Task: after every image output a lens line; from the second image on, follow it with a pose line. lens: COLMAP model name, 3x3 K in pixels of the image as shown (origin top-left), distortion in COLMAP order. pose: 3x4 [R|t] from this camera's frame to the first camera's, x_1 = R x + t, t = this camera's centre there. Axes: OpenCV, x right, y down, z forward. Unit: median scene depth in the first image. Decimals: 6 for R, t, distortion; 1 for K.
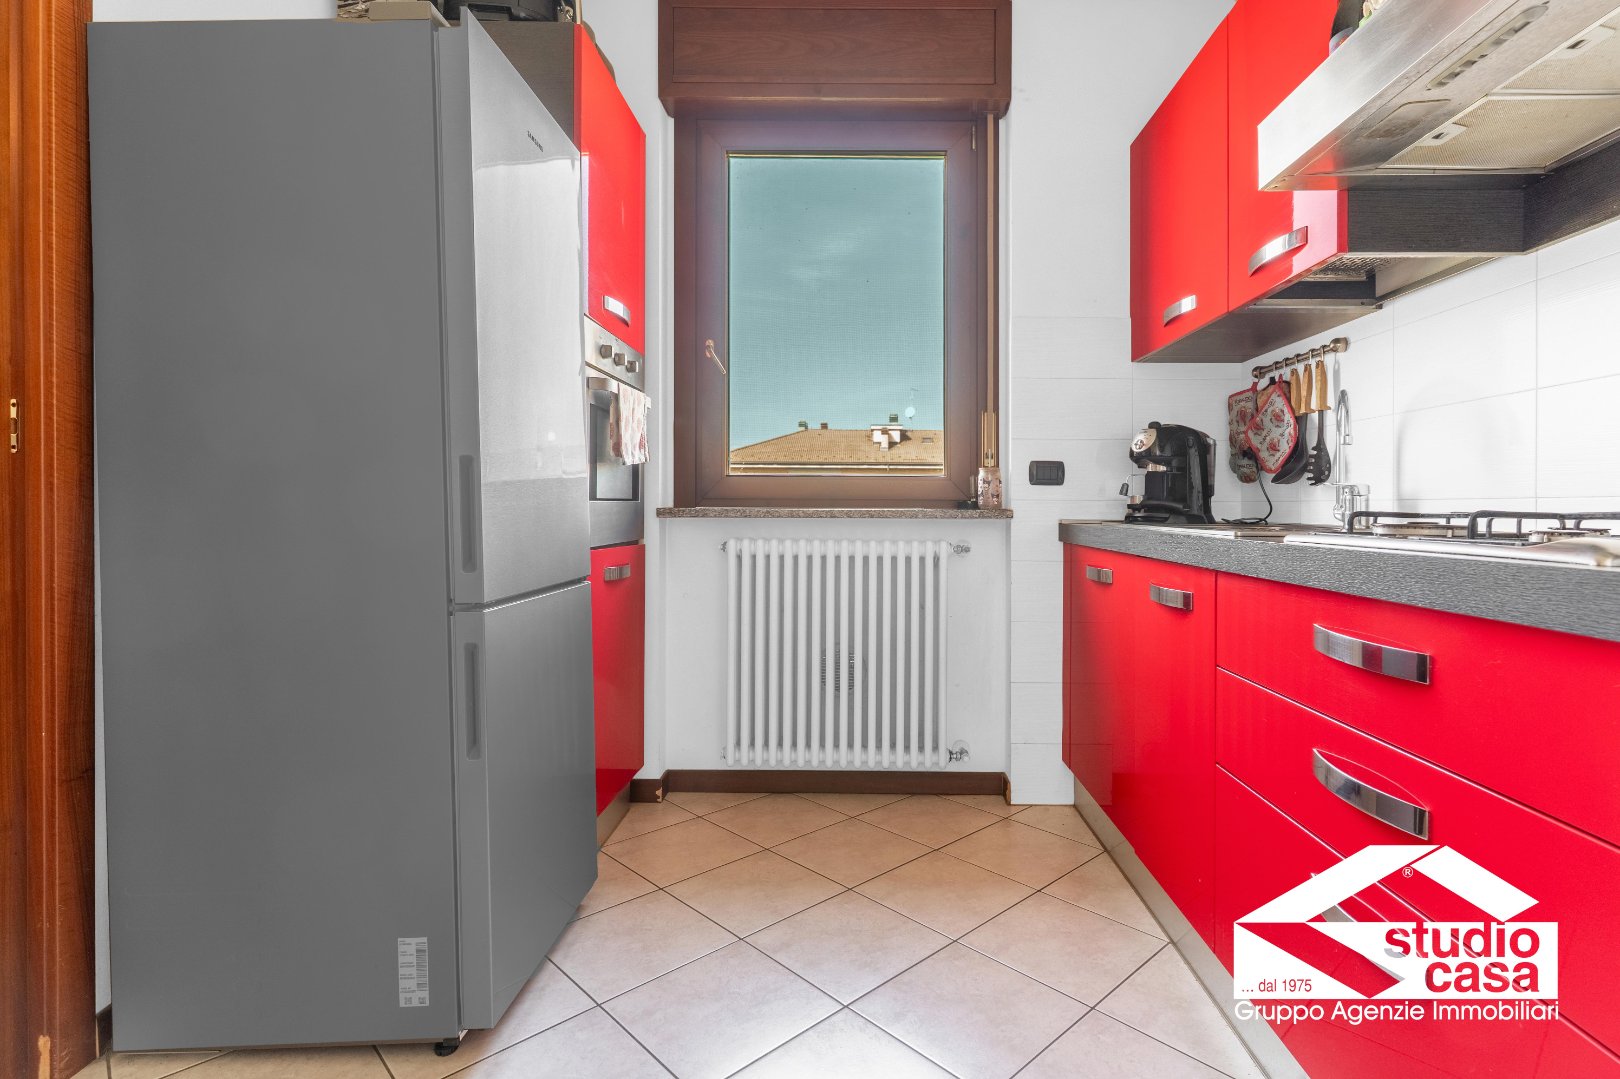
lens RADIAL K [[799.3, 0, 812.0], [0, 799.3, 525.3], [0, 0, 1]] dist [-0.004888, 0.000919]
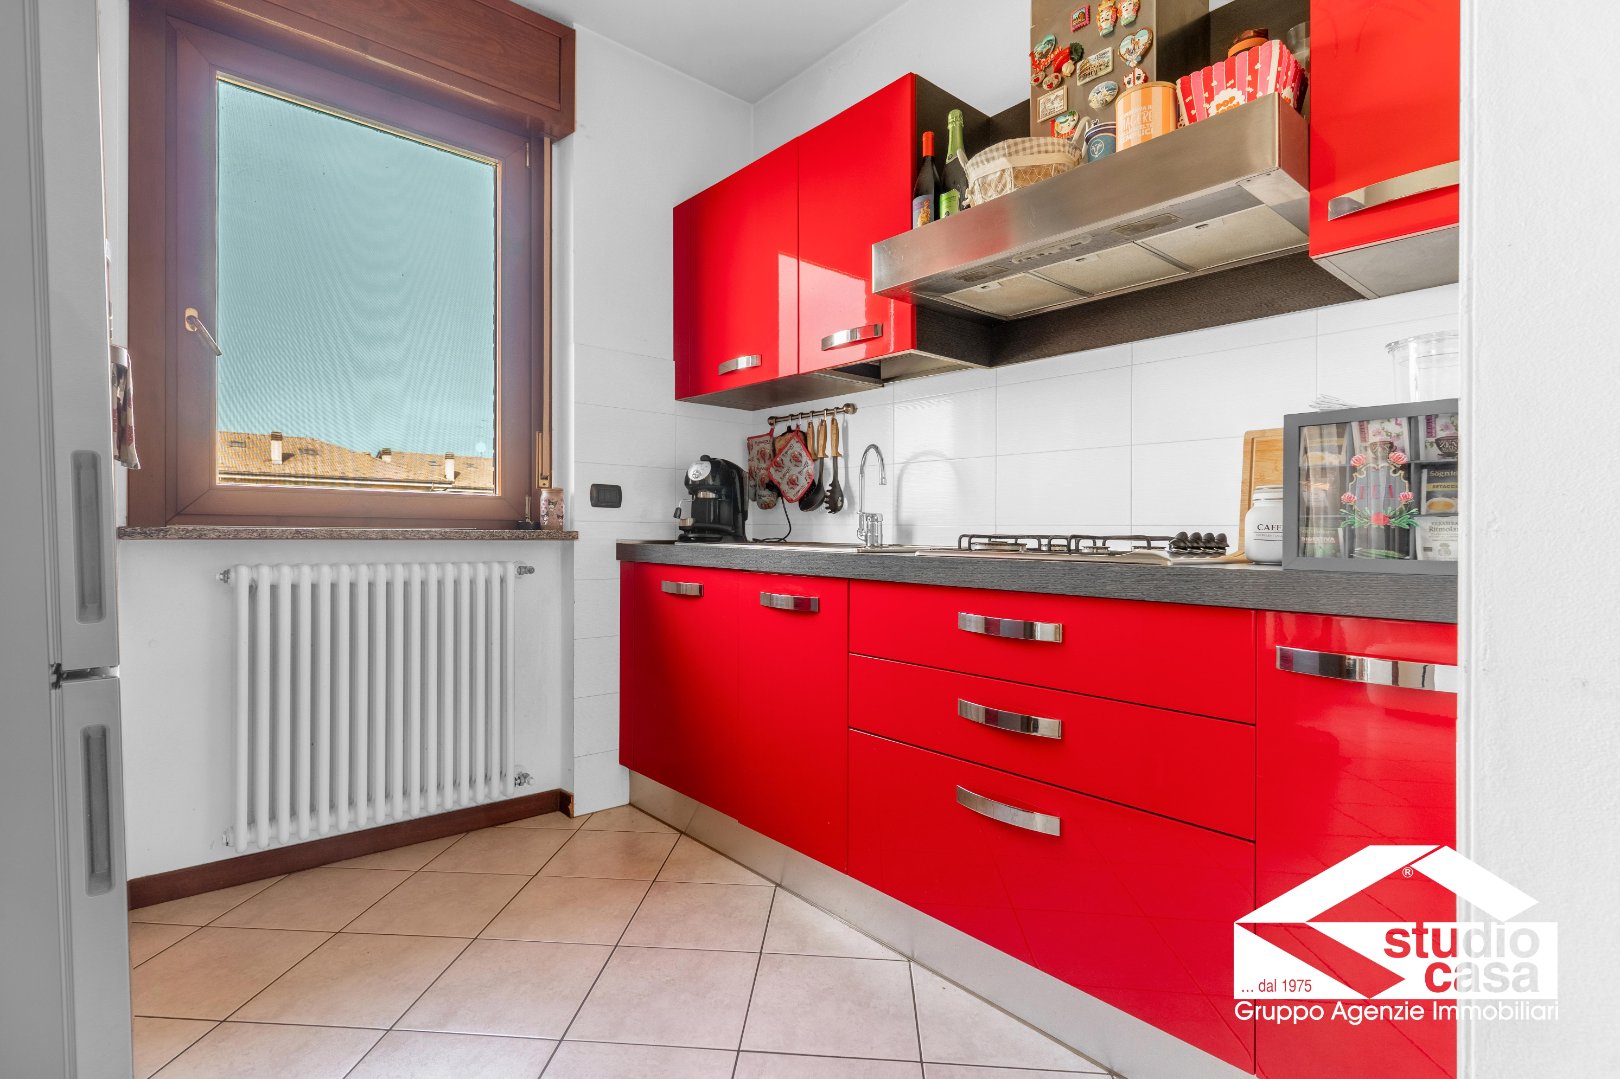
lens RADIAL K [[799.3, 0, 784.0], [0, 799.3, 546.2], [0, 0, 1]] dist [-0.004888, 0.000919]
pose [[0.750711, -0.010452, 0.660548, -0.248145], [0.008469, 0.999945, 0.006197, -0.003759], [-0.660576, 0.000942, 0.750759, 0.053267]]
